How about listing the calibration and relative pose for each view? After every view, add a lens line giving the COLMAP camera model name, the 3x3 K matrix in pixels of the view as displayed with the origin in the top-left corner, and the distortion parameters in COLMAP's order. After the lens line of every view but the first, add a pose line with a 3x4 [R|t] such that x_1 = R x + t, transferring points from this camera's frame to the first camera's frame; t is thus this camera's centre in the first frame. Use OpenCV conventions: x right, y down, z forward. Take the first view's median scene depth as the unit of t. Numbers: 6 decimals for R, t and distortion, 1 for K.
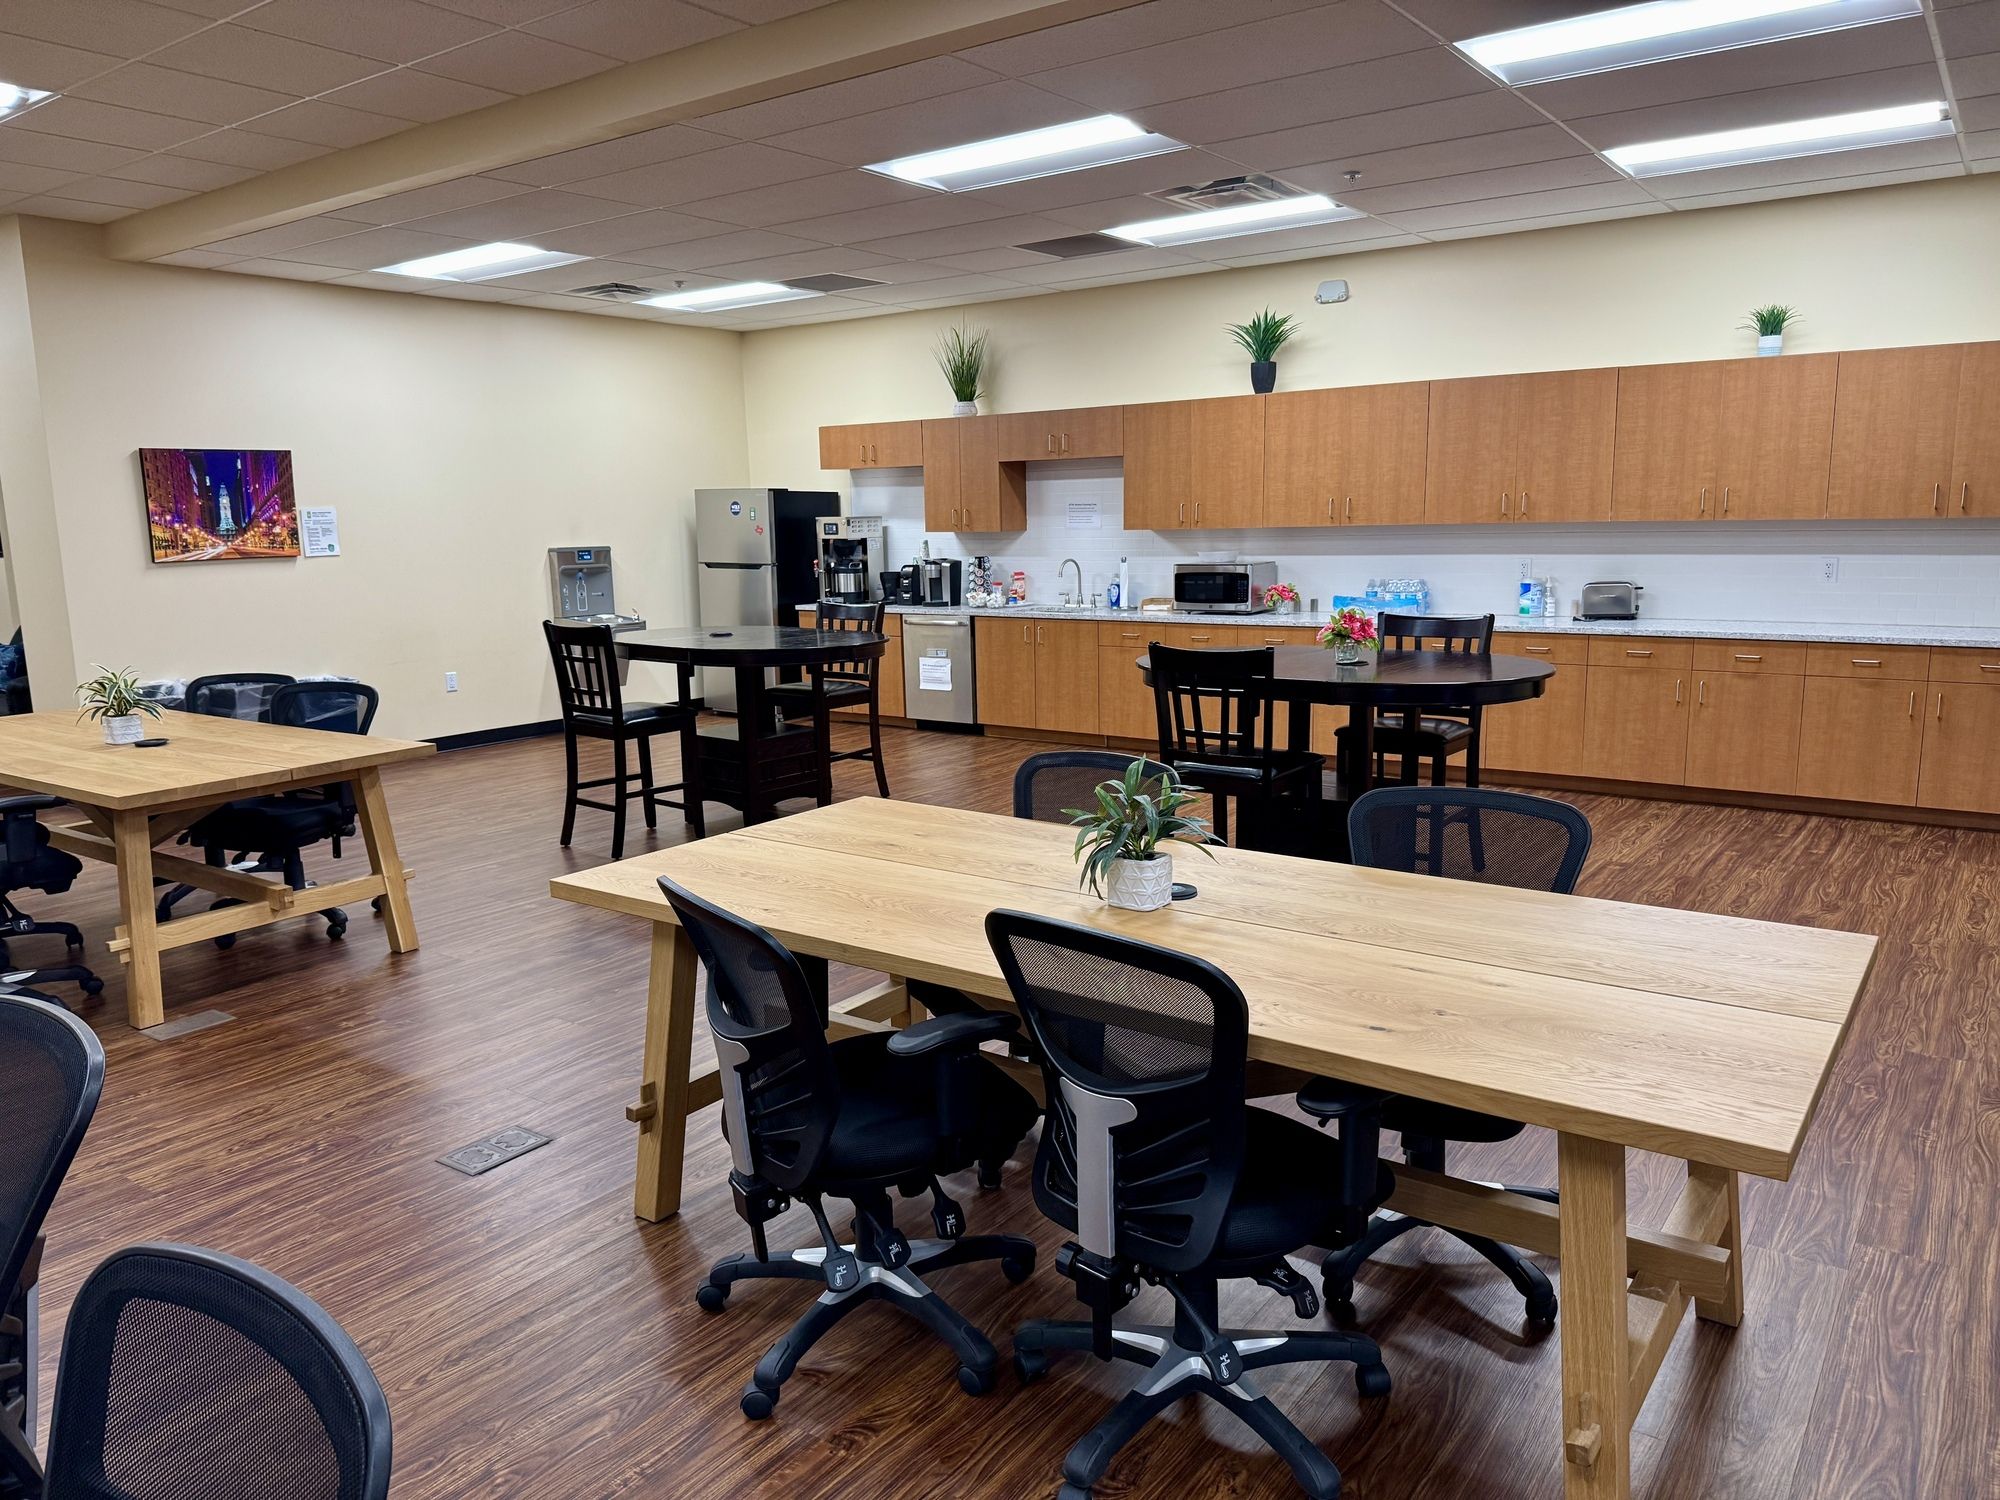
lens RADIAL K [[1404.9, 0, 1003.5], [0, 1404.9, 752.7], [0, 0, 1]] dist [0.047404, -0.067986]
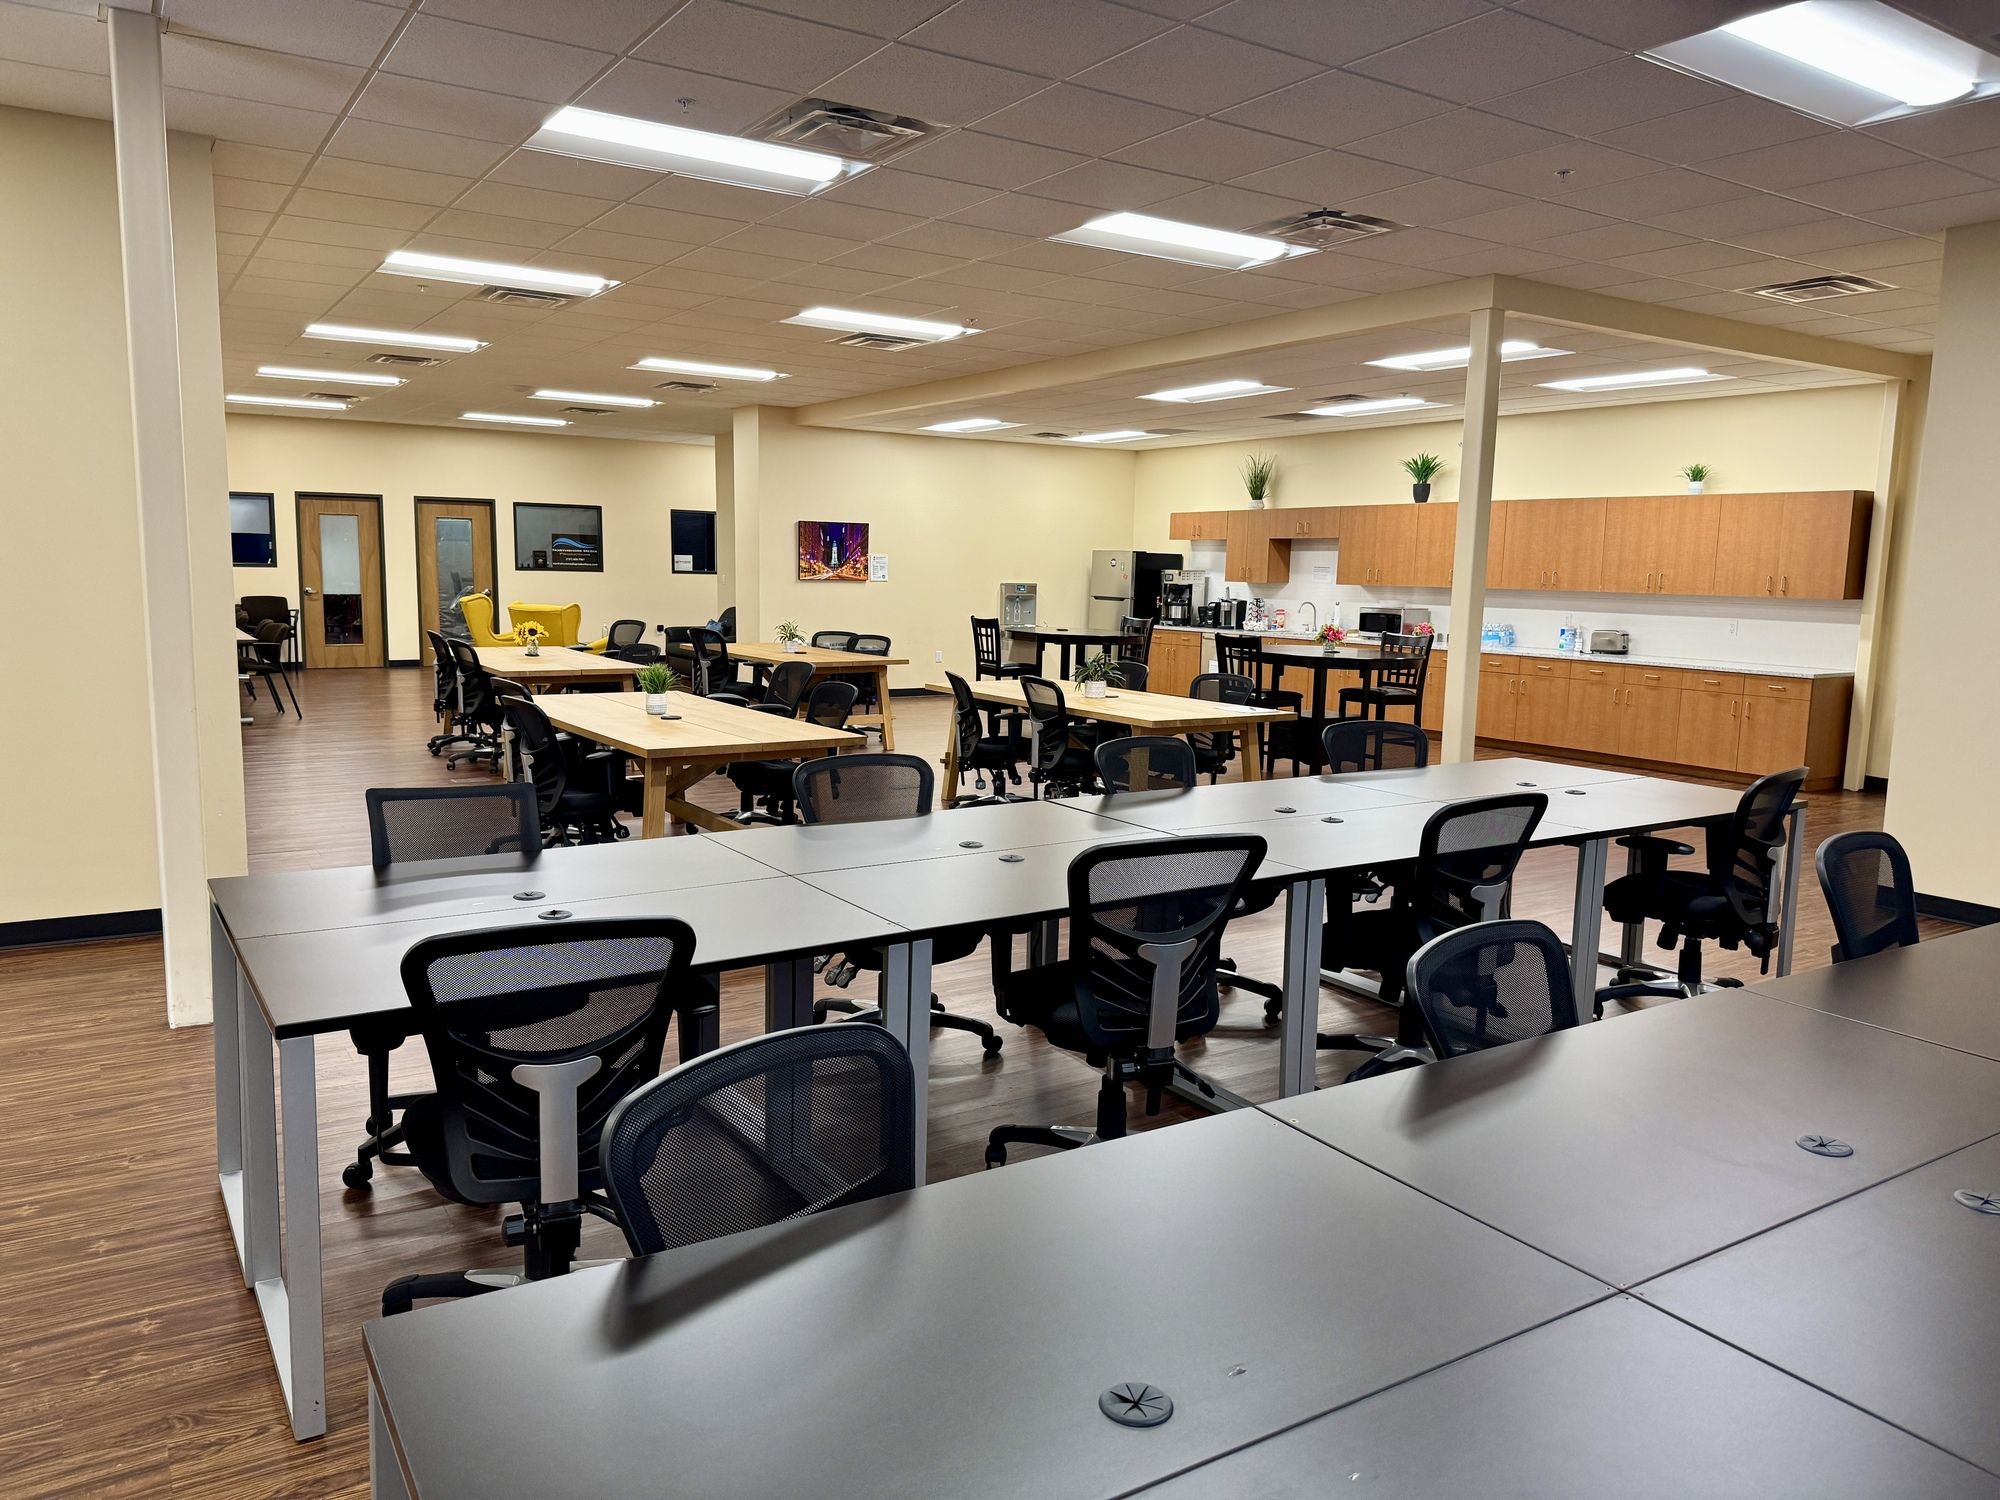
lens RADIAL K [[1404.9, 0, 991.9], [0, 1404.9, 753.2], [0, 0, 1]] dist [0.047404, -0.067986]
pose [[0.929353, 0.086839, -0.358833, 0.333908], [-0.098922, 0.994976, -0.015412, 0.098807], [0.355692, 0.049820, 0.933275, -0.648223]]
